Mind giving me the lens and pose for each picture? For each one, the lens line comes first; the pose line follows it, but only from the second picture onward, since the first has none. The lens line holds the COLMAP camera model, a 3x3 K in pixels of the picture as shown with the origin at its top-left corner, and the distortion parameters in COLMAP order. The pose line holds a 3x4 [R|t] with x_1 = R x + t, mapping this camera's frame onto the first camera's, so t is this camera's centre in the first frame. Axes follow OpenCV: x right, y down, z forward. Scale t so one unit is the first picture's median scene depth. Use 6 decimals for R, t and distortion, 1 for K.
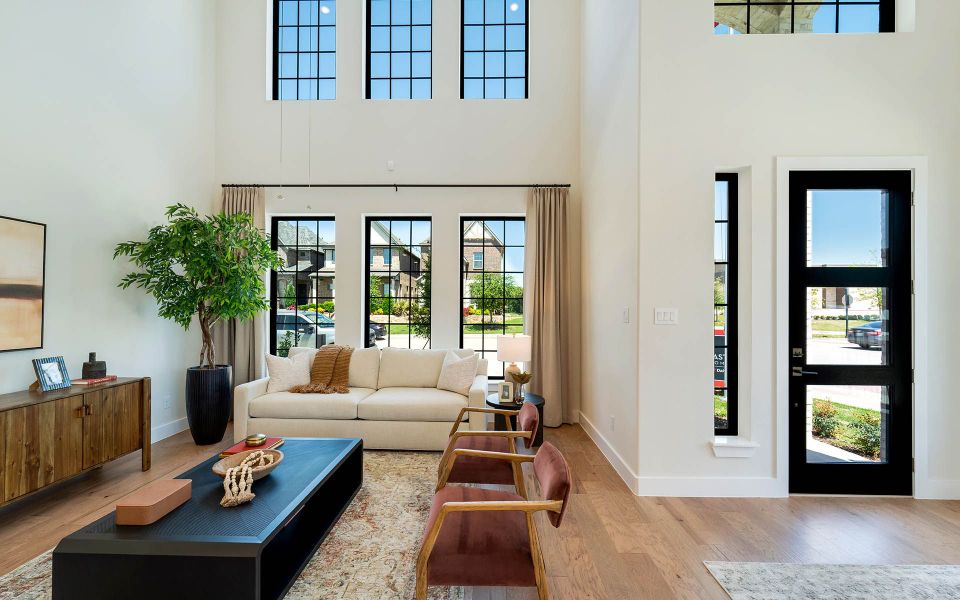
lens RADIAL K [[388.7, 0, 480.5], [0, 388.7, 303.9], [0, 0, 1]] dist [-0.000524, -0.000327]
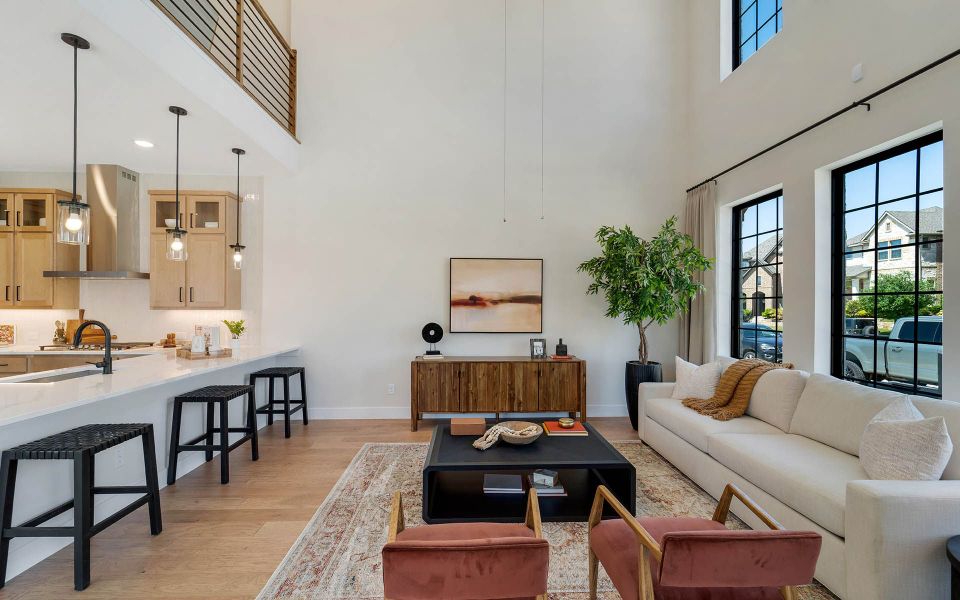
lens RADIAL K [[391.4, 0, 479.8], [0, 391.4, 303.5], [0, 0, 1]] dist [0.000214, -0.000143]
pose [[0.056833, -0.012511, -0.998305, 0.428371], [0.003074, 0.999919, -0.012356, 0.005340], [0.998379, -0.002367, 0.056866, 0.499386]]
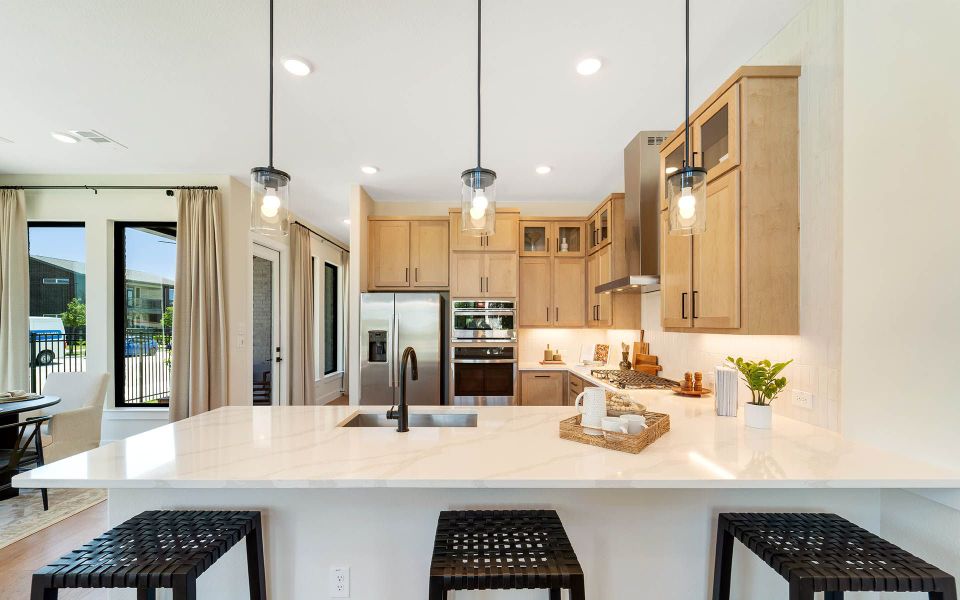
lens RADIAL K [[389.5, 0, 481.1], [0, 389.5, 322.1], [0, 0, 1]] dist [-0.000122, -0.000043]
pose [[-0.999445, -0.008376, -0.032248, -0.462764], [-0.008013, 0.999903, -0.011355, -0.001106], [0.032340, -0.011090, -0.999415, 0.306544]]
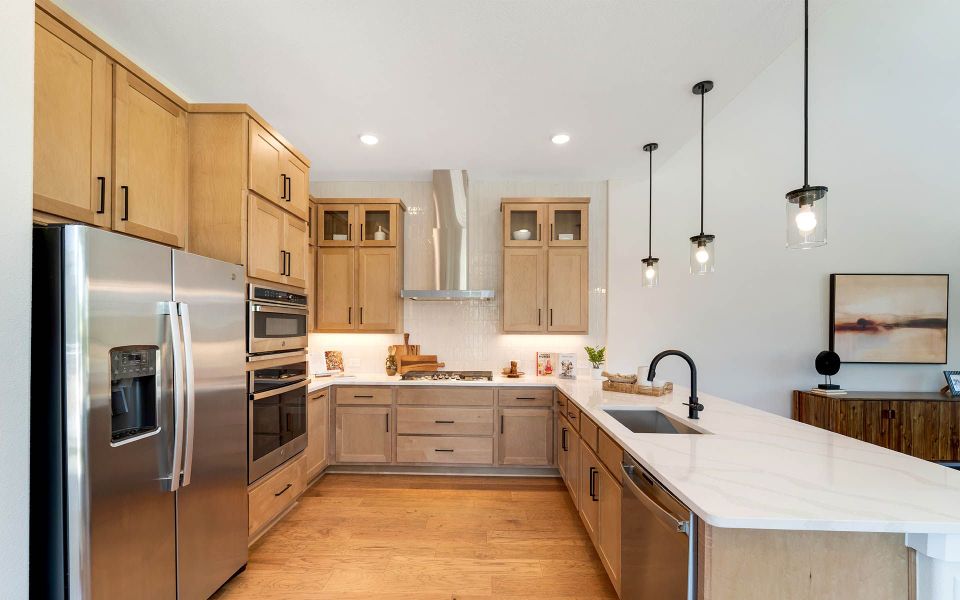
lens RADIAL K [[391.9, 0, 480.3], [0, 391.9, 327.6], [0, 0, 1]] dist [-0.000189, -0.000427]
pose [[-0.010112, -0.010082, -0.999898, 0.223351], [0.000067, 0.999949, -0.010083, -0.000997], [0.999949, -0.000169, -0.010111, -0.507914]]
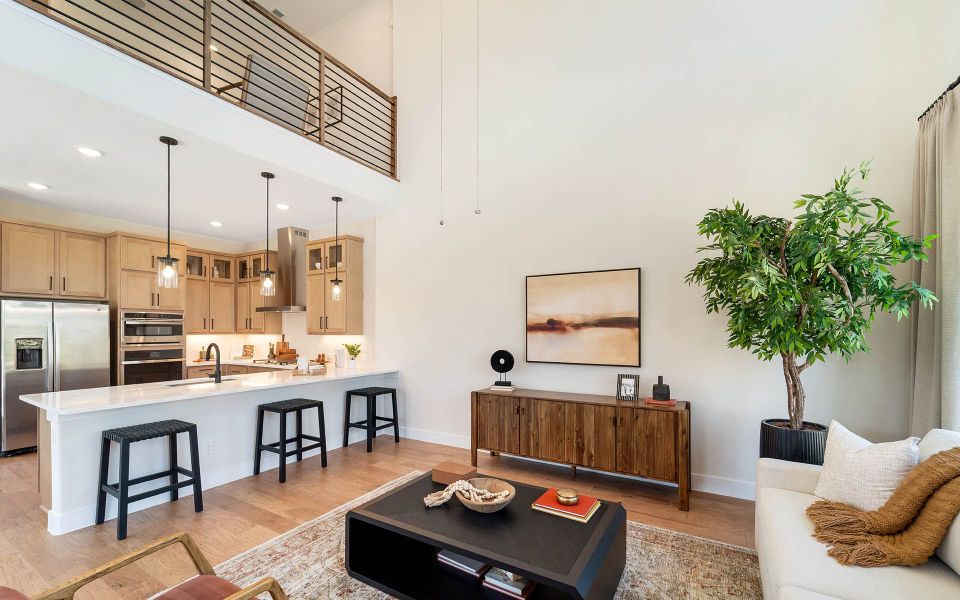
lens RADIAL K [[391.9, 0, 480.3], [0, 391.9, 327.6], [0, 0, 1]] dist [-0.000189, -0.000427]
pose [[-0.492896, -0.013104, -0.869990, 0.175726], [0.002548, 0.999861, -0.016504, 0.005167], [0.870084, -0.010352, -0.492794, 0.923099]]
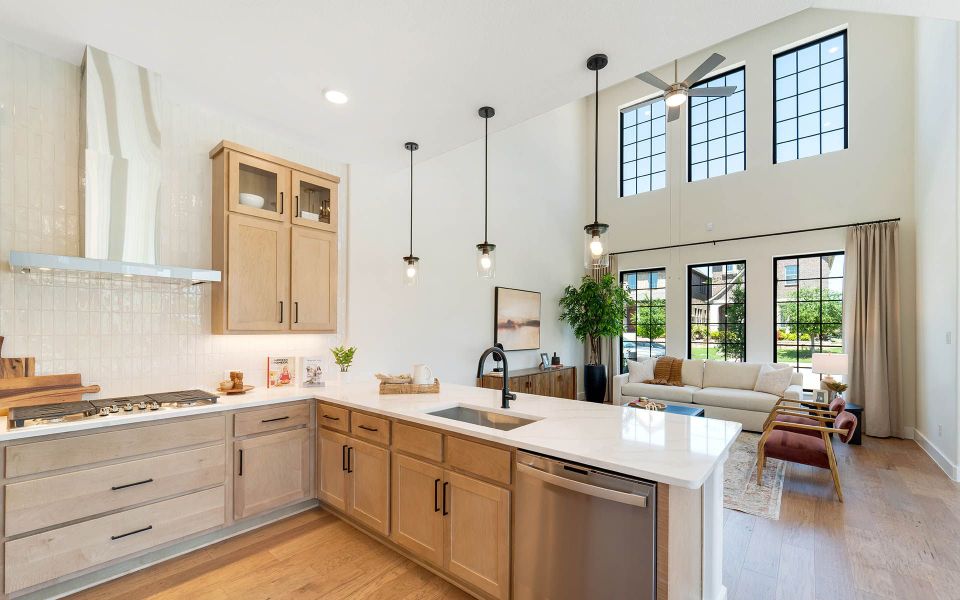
lens RADIAL K [[391.9, 0, 480.3], [0, 391.9, 327.6], [0, 0, 1]] dist [-0.000189, -0.000427]
pose [[0.777934, -0.003954, -0.628334, 0.005634], [0.004028, 0.999991, -0.001305, -0.004433], [0.628334, -0.001516, 0.777942, -0.735782]]
